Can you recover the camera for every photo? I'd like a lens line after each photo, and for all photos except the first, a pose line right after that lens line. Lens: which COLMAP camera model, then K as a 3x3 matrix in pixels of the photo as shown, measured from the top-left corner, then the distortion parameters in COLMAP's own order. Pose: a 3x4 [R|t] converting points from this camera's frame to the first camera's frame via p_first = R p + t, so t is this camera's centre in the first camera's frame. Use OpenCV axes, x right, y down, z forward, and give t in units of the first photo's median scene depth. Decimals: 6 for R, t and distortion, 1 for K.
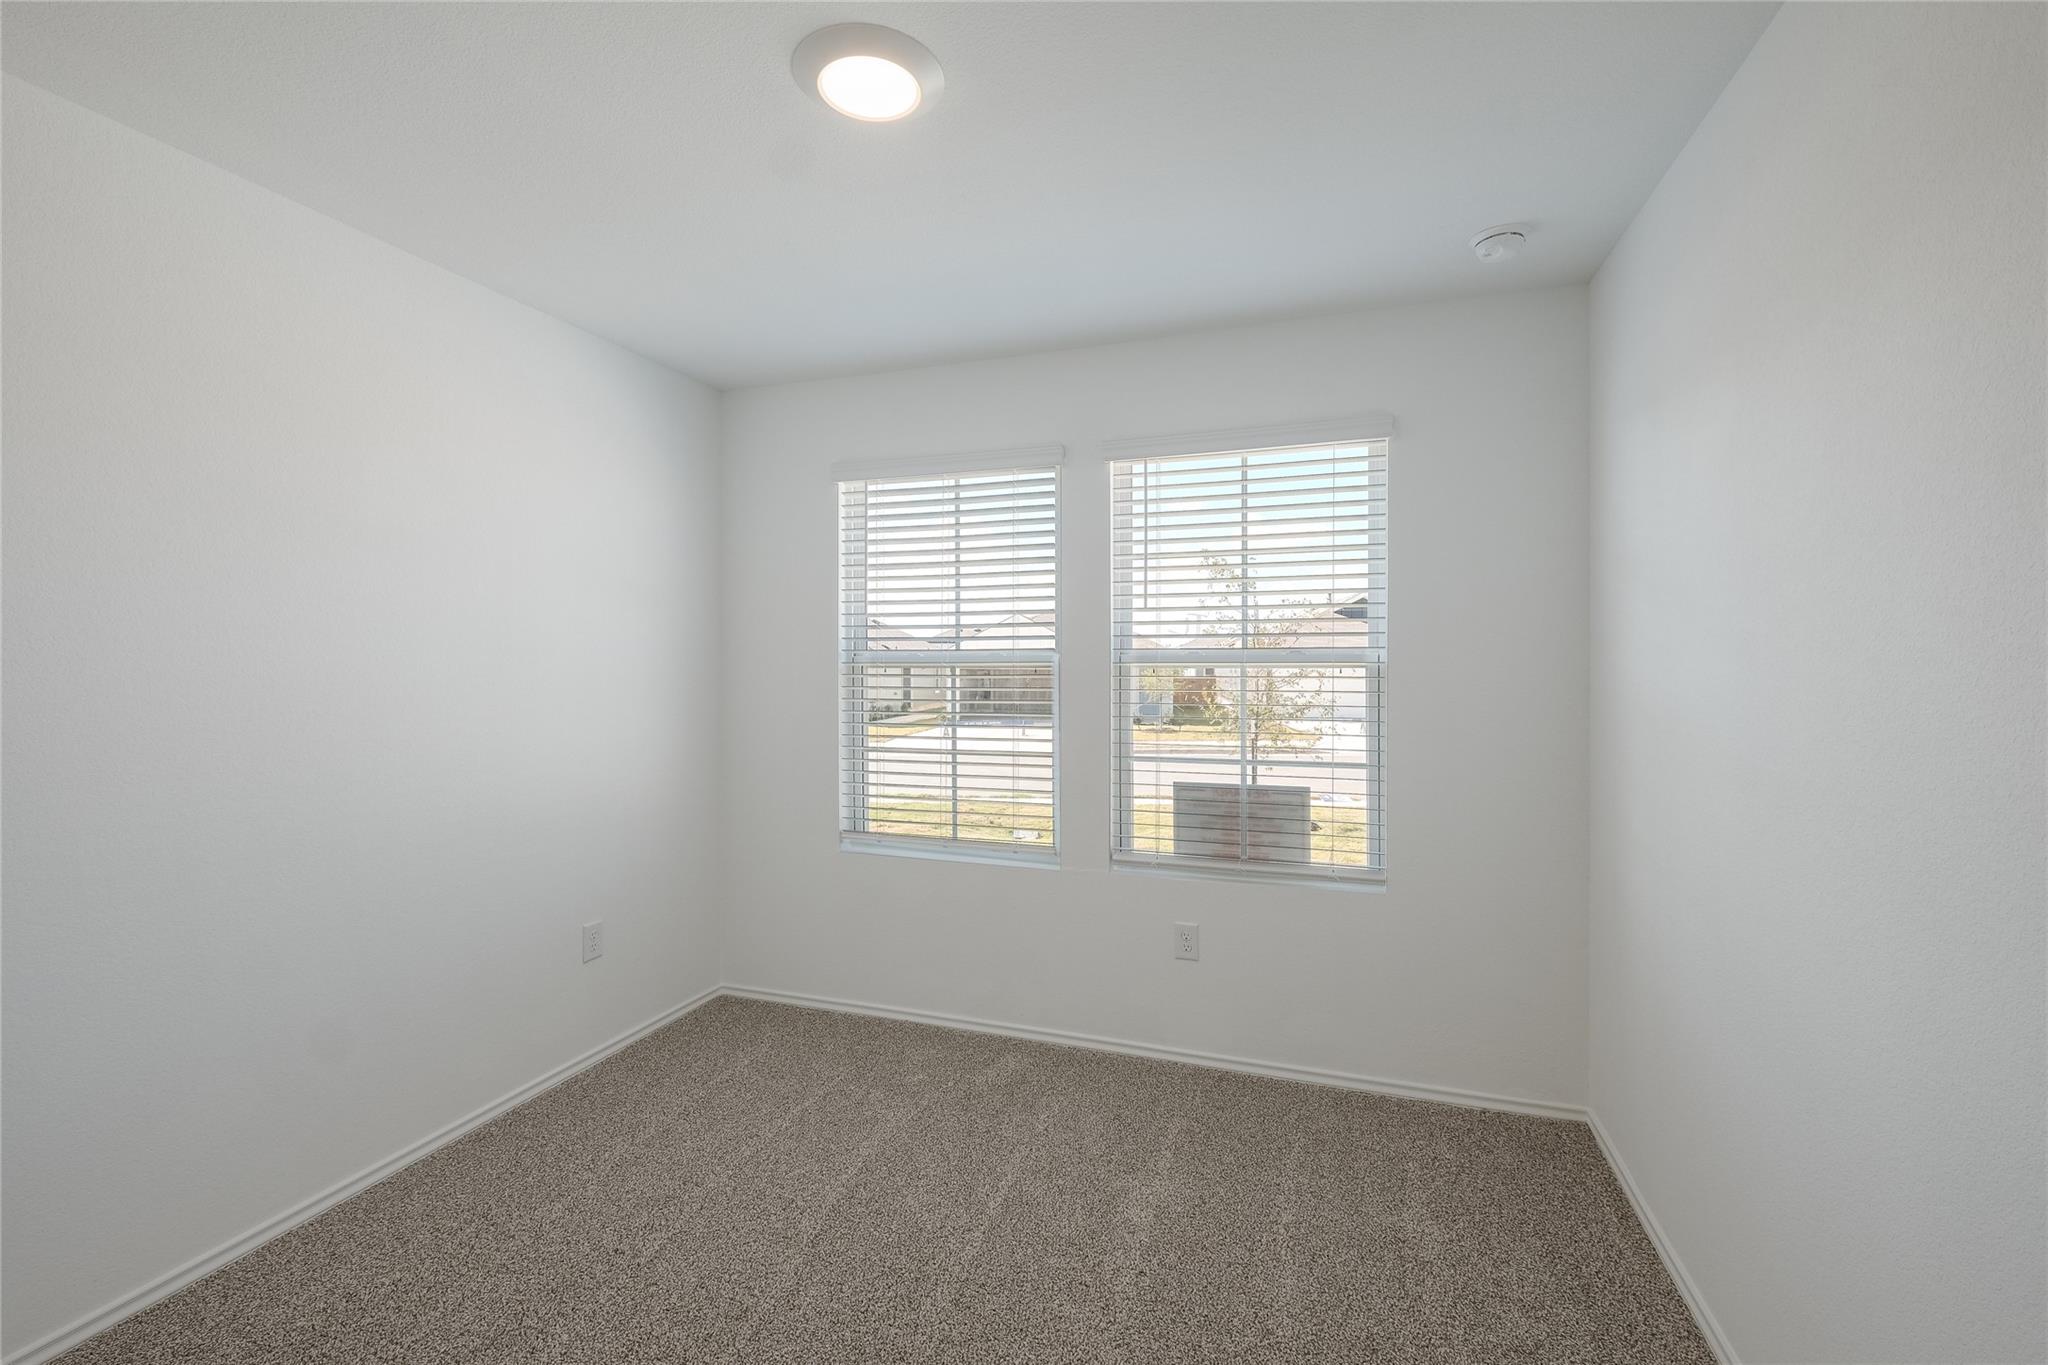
lens RADIAL K [[952.7, 0, 1024.2], [0, 952.7, 694.7], [0, 0, 1]] dist [-0.023793, -0.001549]
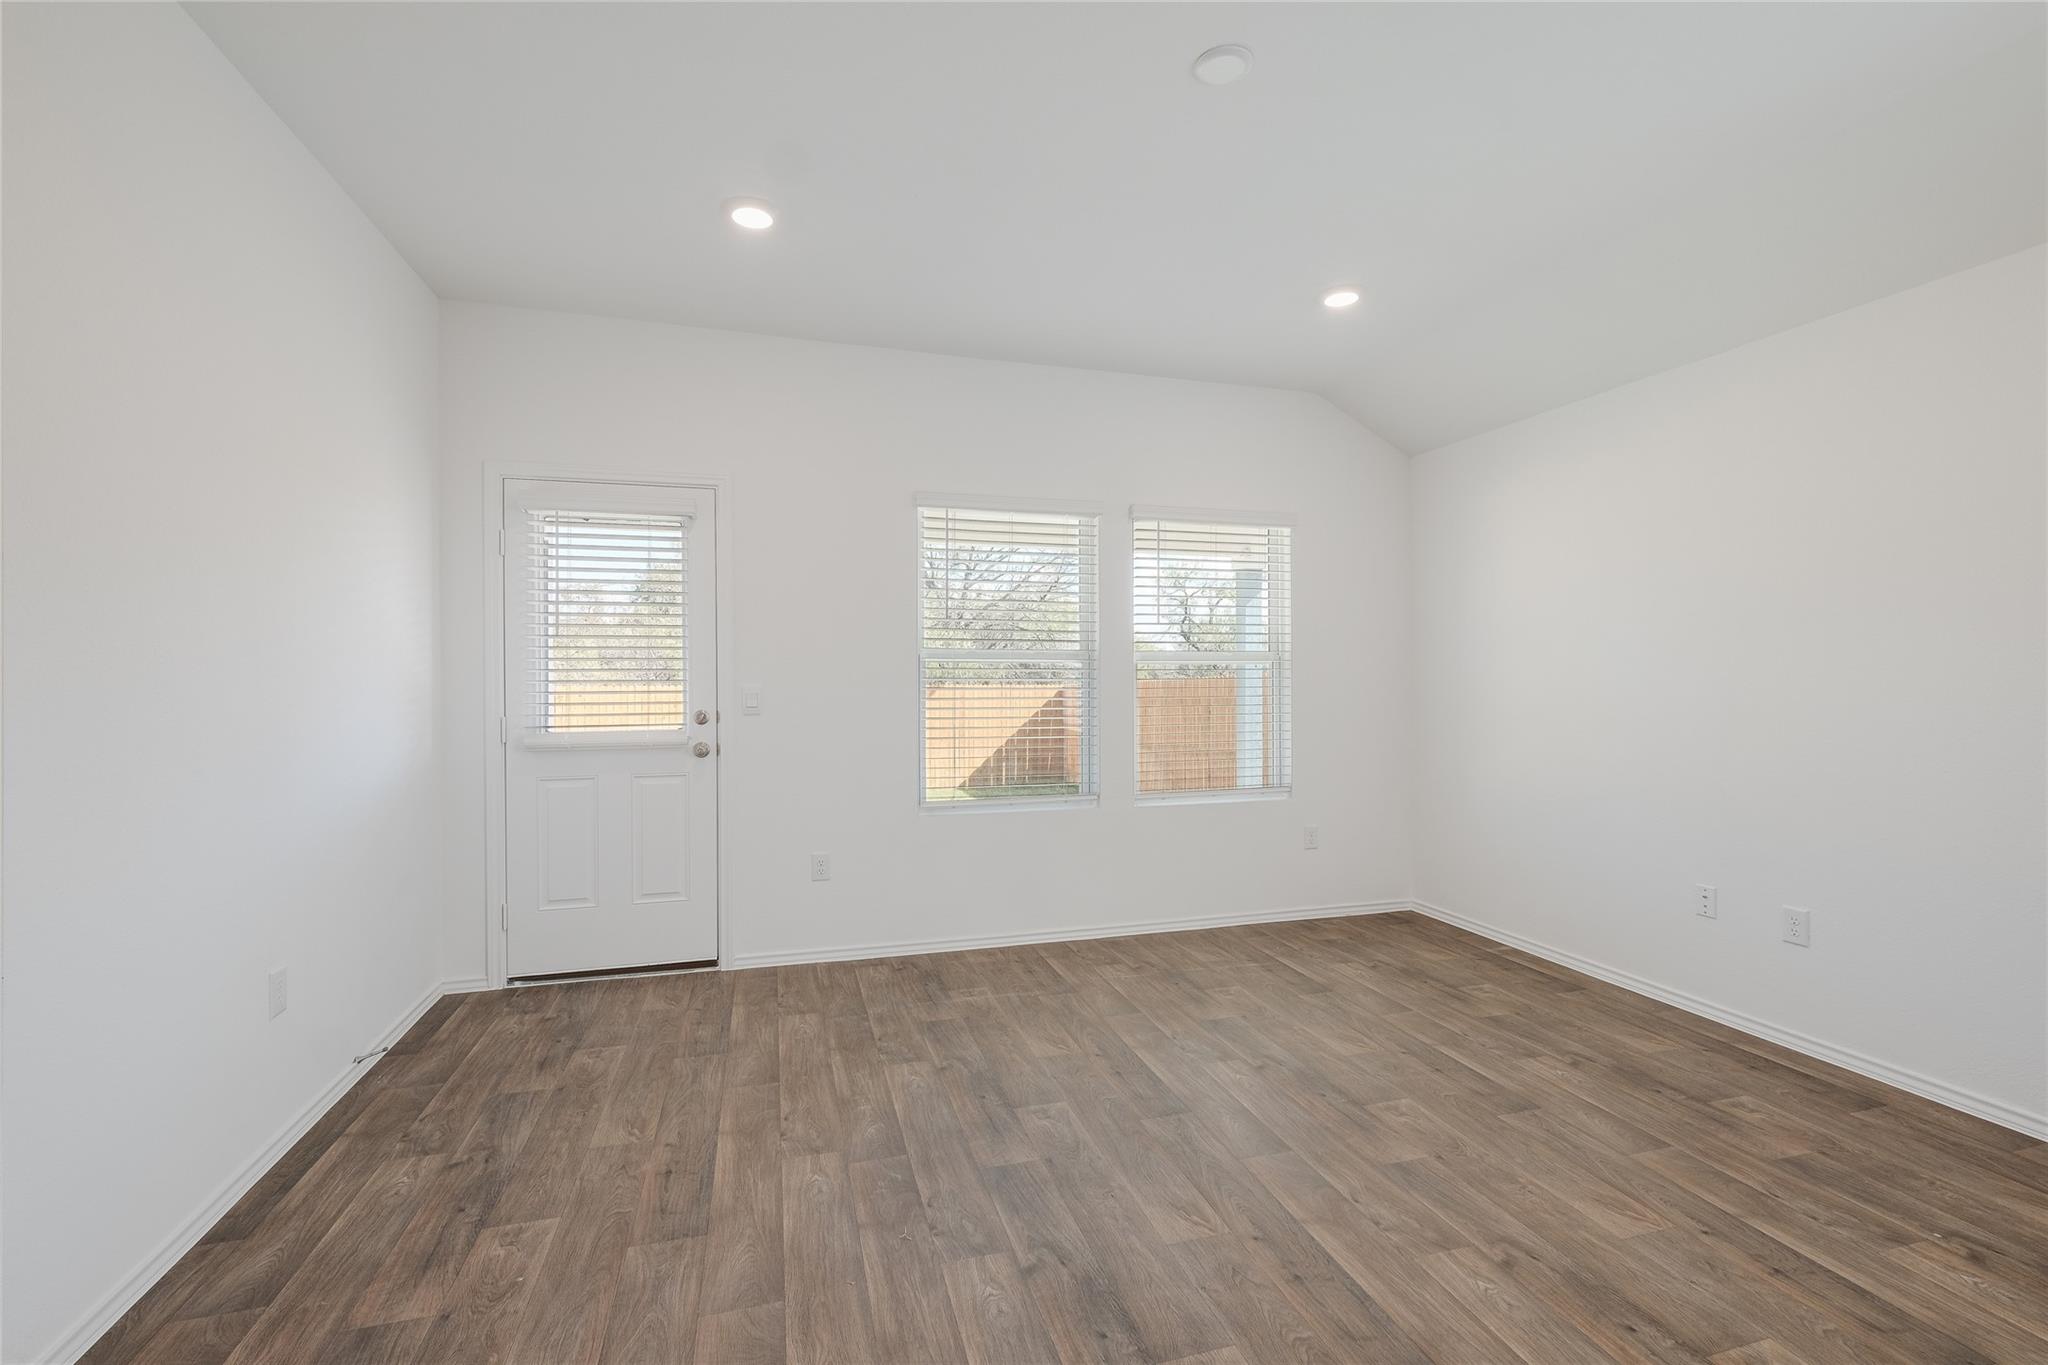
lens RADIAL K [[886.3, 0, 1035.2], [0, 886.3, 682.9], [0, 0, 1]] dist [-0.002976, 0.001263]
pose [[0.792192, -0.016953, 0.610036, -0.862709], [0.011316, 0.999850, 0.013091, -0.017288], [-0.610167, -0.003467, 0.792266, 0.028441]]
